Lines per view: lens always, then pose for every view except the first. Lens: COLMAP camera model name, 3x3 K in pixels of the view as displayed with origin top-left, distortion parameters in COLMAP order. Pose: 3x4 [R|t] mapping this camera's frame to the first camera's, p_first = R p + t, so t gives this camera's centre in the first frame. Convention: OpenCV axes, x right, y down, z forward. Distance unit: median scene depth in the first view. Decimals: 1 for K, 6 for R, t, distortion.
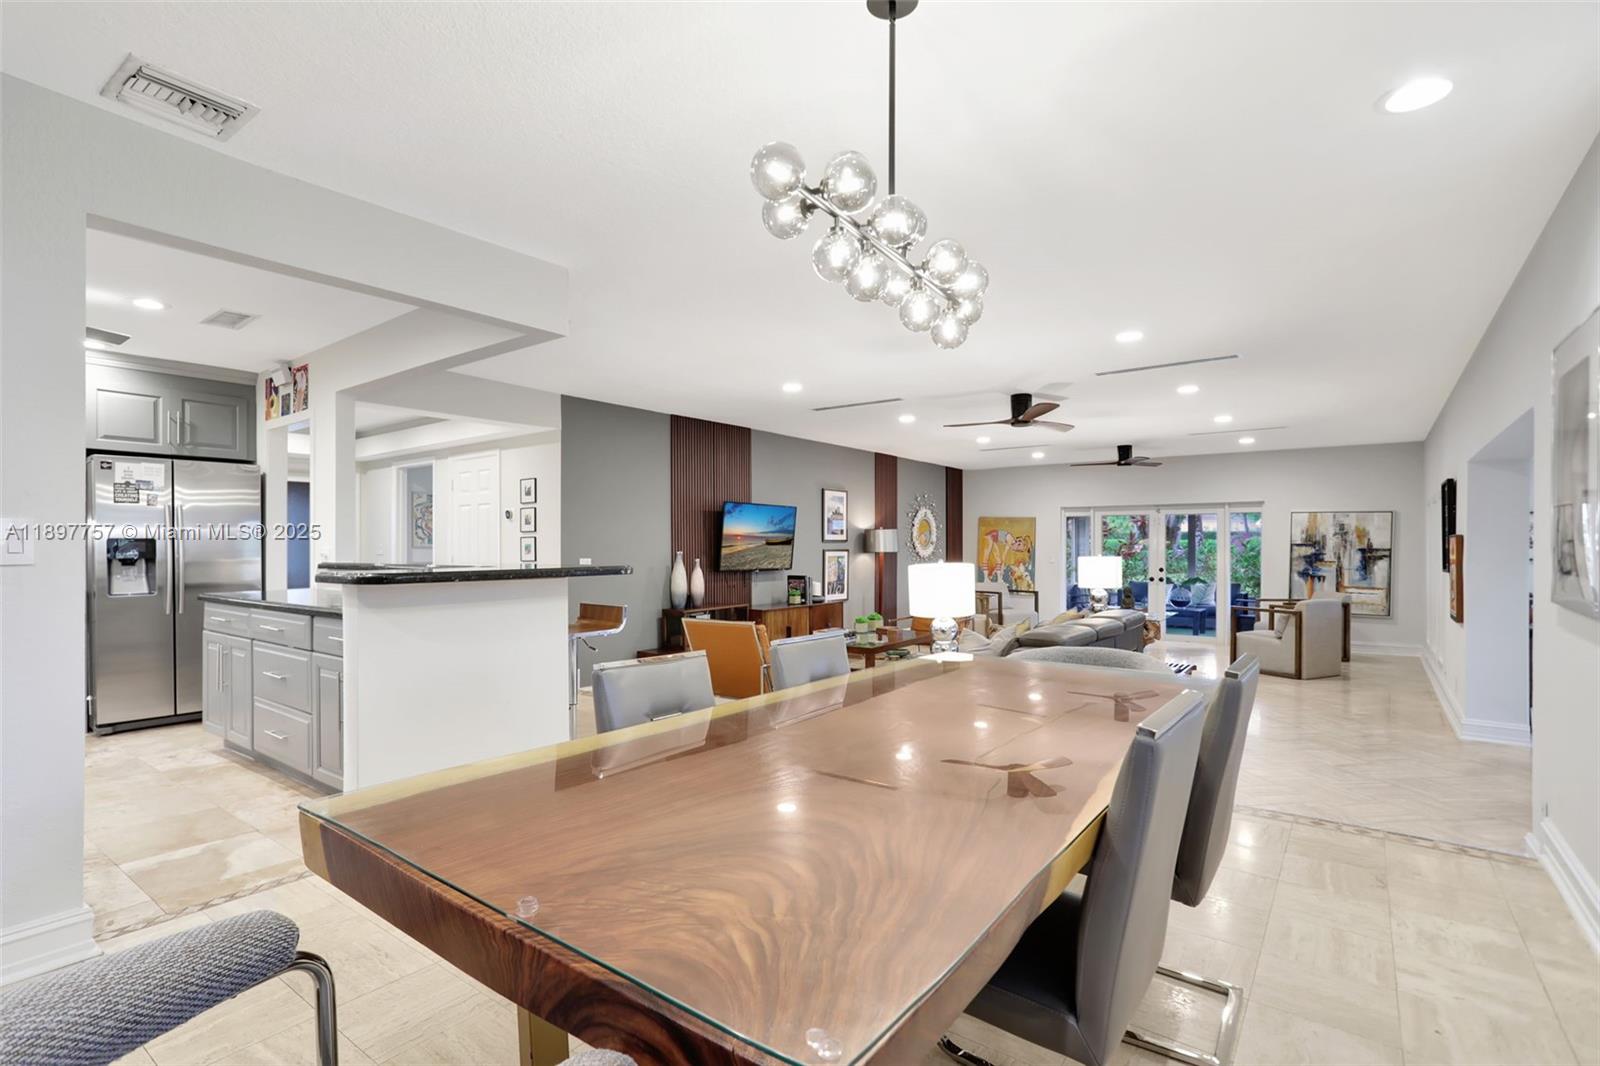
lens RADIAL K [[778.3, 0, 791.1], [0, 778.3, 550.2], [0, 0, 1]] dist [-0.002005, 0.001986]
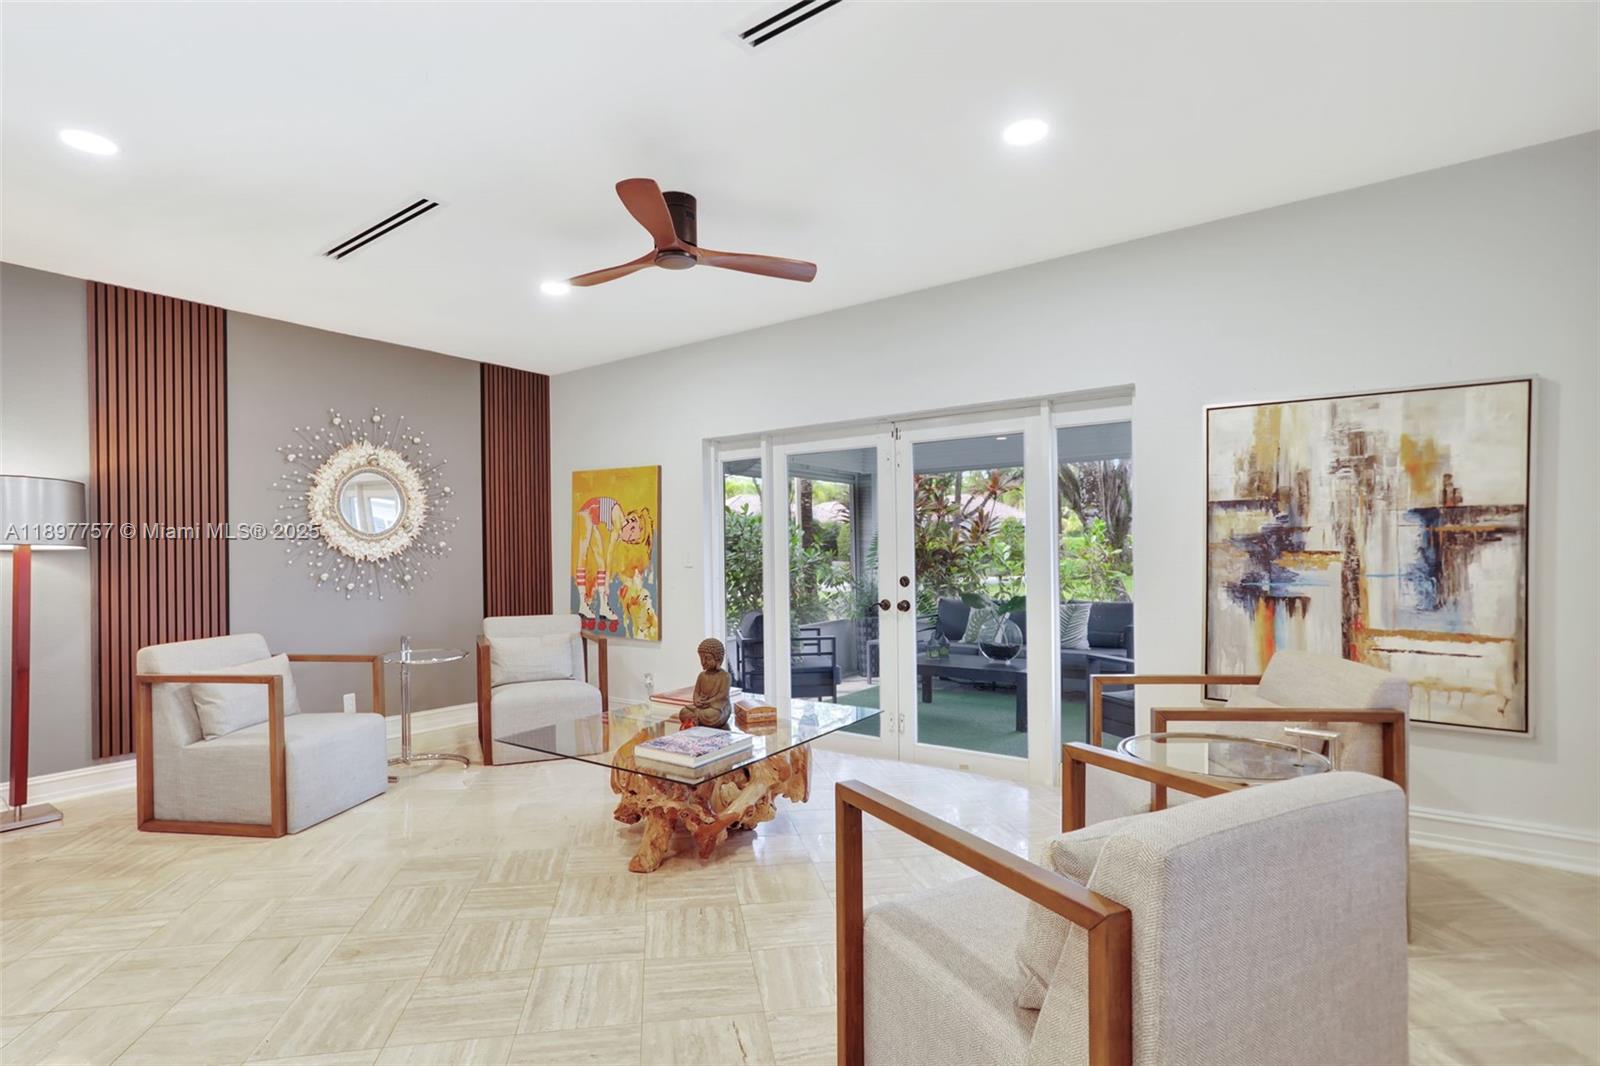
lens RADIAL K [[778.3, 0, 791.1], [0, 778.3, 550.2], [0, 0, 1]] dist [-0.002005, 0.001986]
pose [[0.999809, -0.018773, -0.005364, 0.474117], [0.018756, 0.999819, -0.003193, 0.010688], [0.005423, 0.003092, 0.999981, 0.676204]]
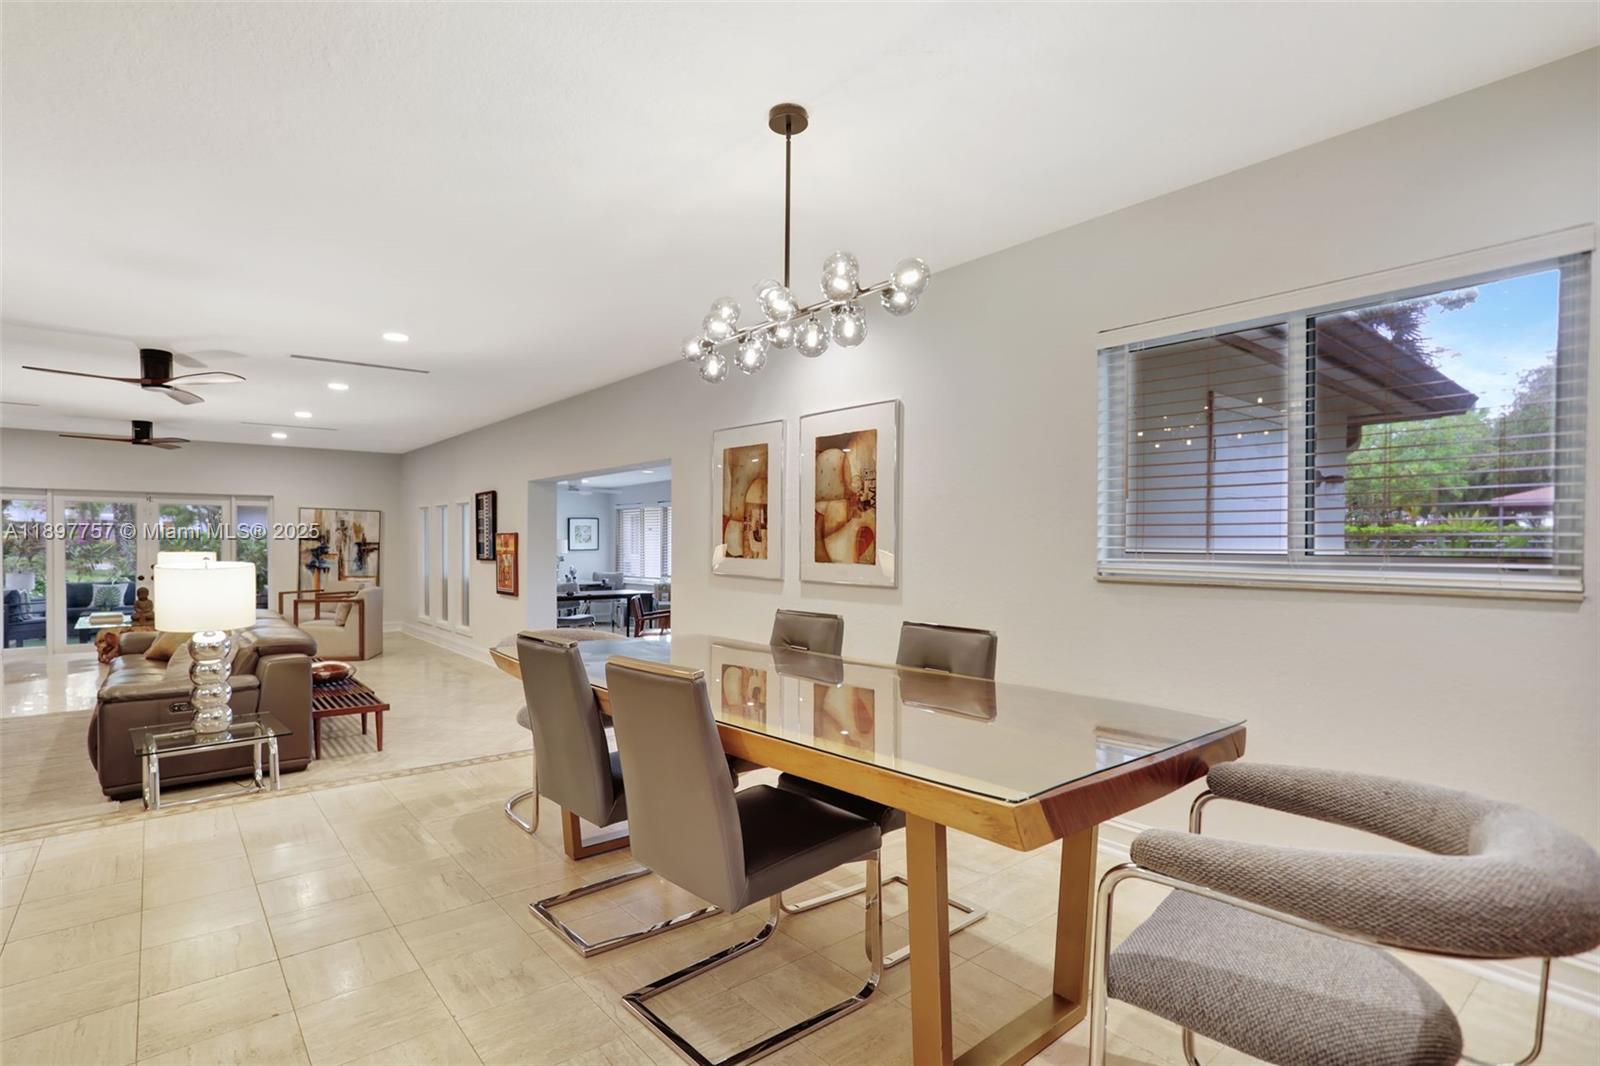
lens RADIAL K [[788.3, 0, 775.3], [0, 788.3, 538.5], [0, 0, 1]] dist [-0.052193, 0.001152]
pose [[0.211832, 0.004703, 0.977295, -0.247187], [0.002196, 0.999984, -0.005289, -0.000441], [-0.977304, 0.003266, 0.211818, 0.155494]]
